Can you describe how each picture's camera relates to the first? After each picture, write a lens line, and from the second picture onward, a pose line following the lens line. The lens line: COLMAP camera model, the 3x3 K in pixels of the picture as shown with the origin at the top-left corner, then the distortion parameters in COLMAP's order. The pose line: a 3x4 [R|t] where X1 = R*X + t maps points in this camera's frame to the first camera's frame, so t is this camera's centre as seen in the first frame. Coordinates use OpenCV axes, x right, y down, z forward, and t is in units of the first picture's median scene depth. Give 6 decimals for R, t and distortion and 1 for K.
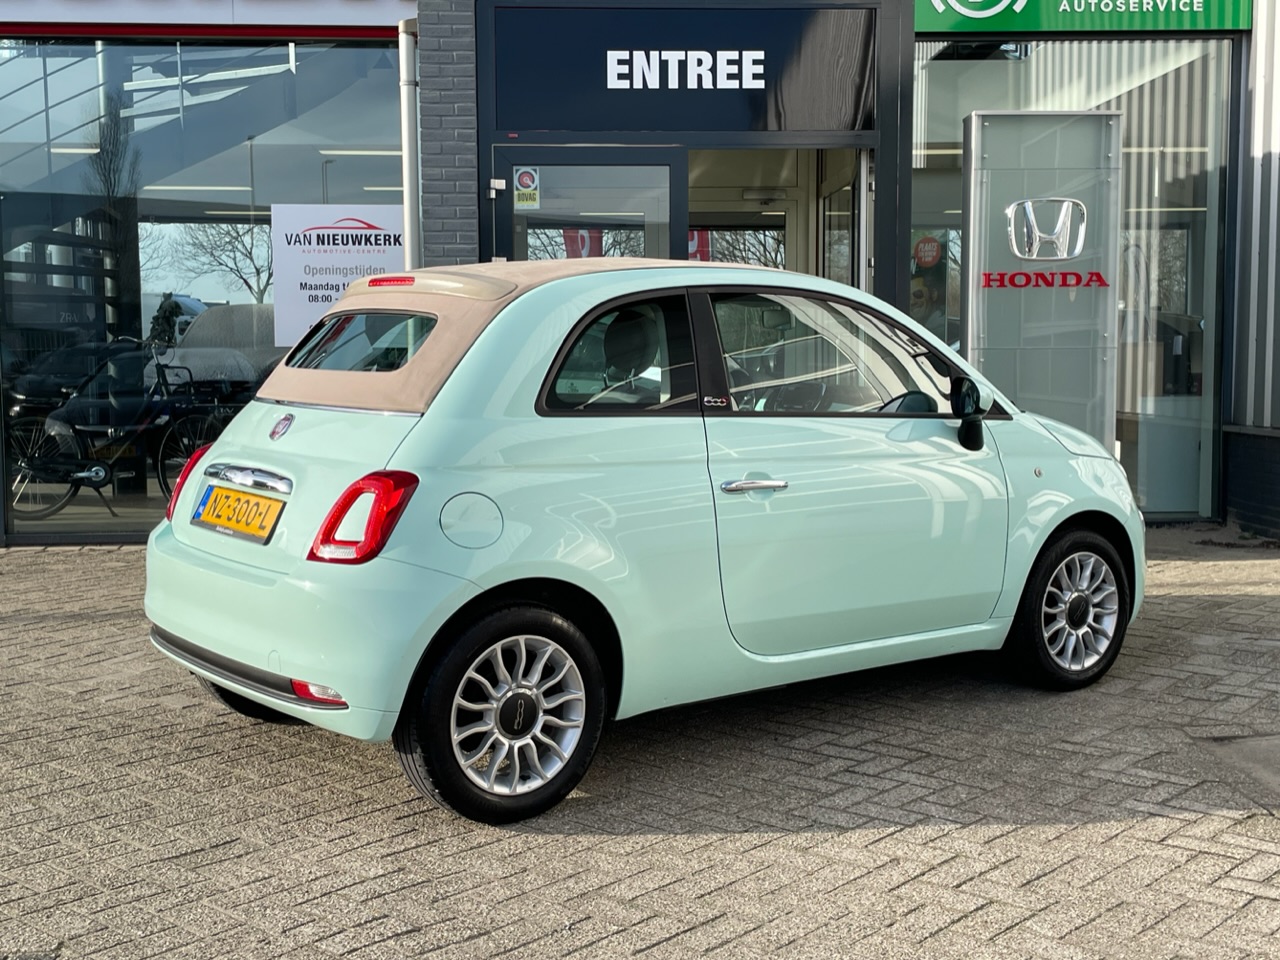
lens RADIAL K [[1531.8, 0, 640.0], [0, 1531.8, 480.0], [0, 0, 1]] dist [0.118039, -0.227973]
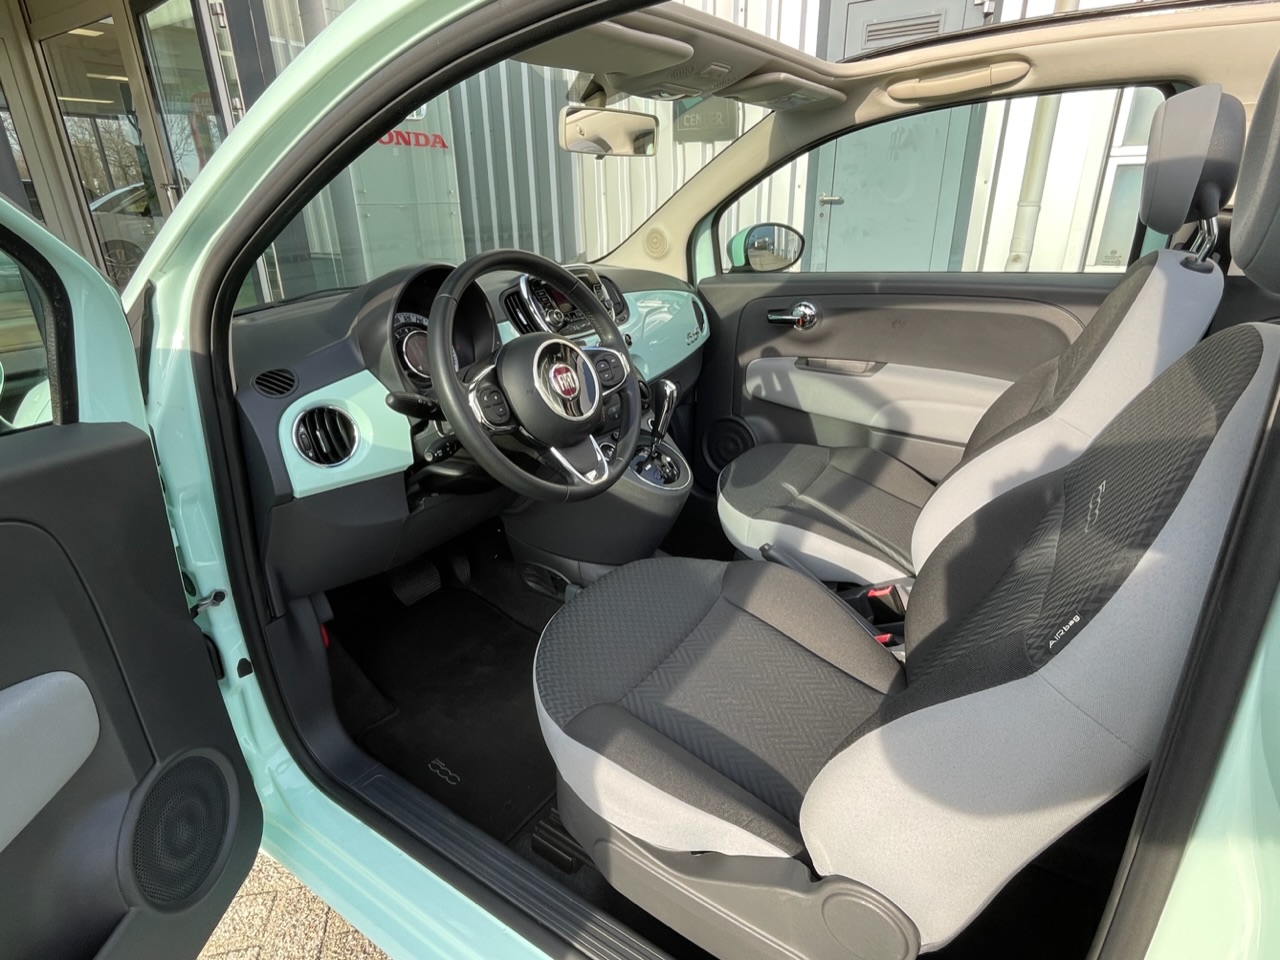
lens RADIAL K [[673.2, 0, 638.4], [0, 673.2, 481.5], [0, 0, 1]] dist [-0.004926, -0.000437]
pose [[0.593033, -0.305927, 0.744796, -0.076235], [0.074329, 0.941858, 0.327687, -0.043735], [-0.801740, -0.138969, 0.581292, 0.563836]]
